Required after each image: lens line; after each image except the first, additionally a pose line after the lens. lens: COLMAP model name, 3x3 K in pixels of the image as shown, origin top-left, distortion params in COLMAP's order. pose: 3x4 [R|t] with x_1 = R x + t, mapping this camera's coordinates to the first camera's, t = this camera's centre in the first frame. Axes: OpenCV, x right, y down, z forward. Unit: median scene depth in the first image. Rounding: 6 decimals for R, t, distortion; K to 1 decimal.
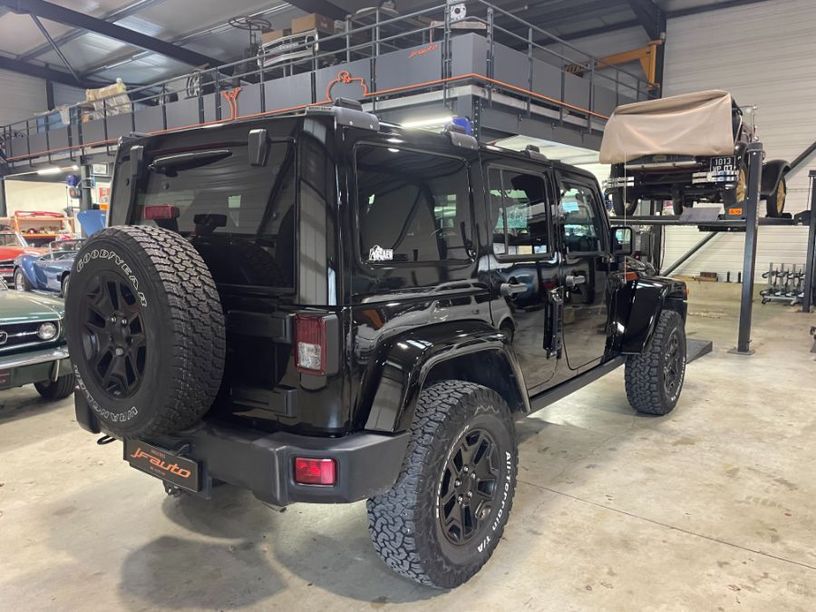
lens RADIAL K [[617.1, 0, 411.7], [0, 617.1, 310.2], [0, 0, 1]] dist [0.092671, -0.120914]
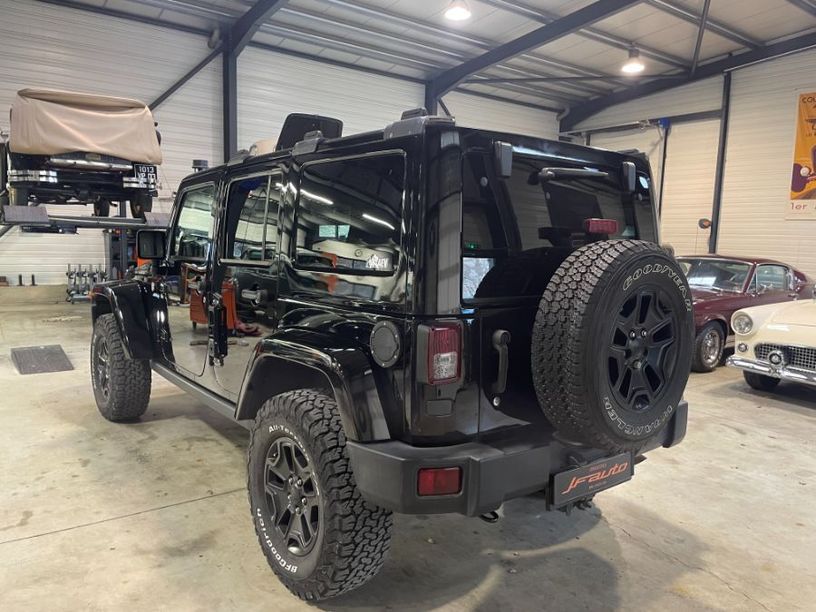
lens RADIAL K [[617.1, 0, 411.4], [0, 617.1, 310.9], [0, 0, 1]] dist [0.092671, -0.120914]
pose [[0.236655, -0.106192, 0.965773, -0.743263], [0.102756, 0.991170, 0.083806, -0.069611], [-0.966145, 0.079406, 0.245477, 0.539476]]
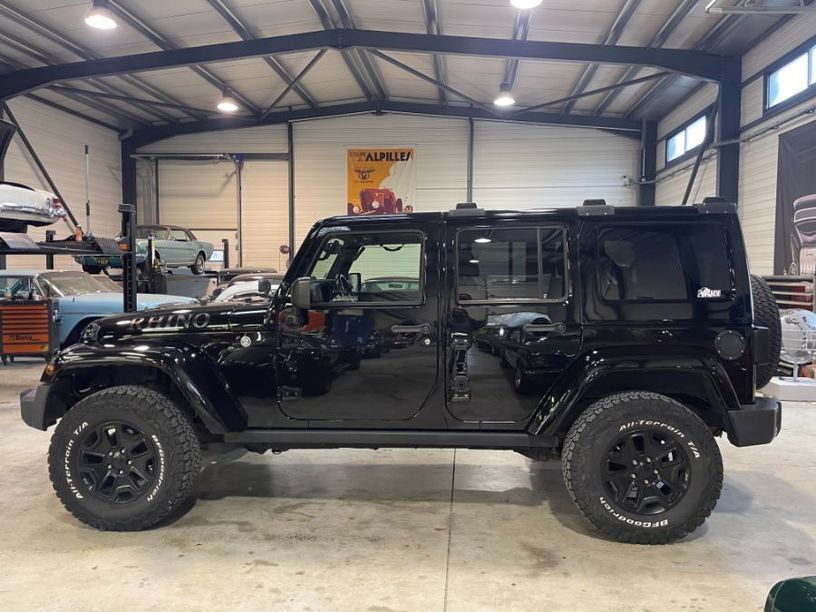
lens RADIAL K [[617.1, 0, 407.4], [0, 617.1, 297.7], [0, 0, 1]] dist [0.092671, -0.120914]
pose [[-0.559771, -0.041887, 0.827588, -0.698824], [0.110048, 0.986117, 0.124346, -0.195780], [-0.821308, 0.160679, -0.547390, 1.378182]]
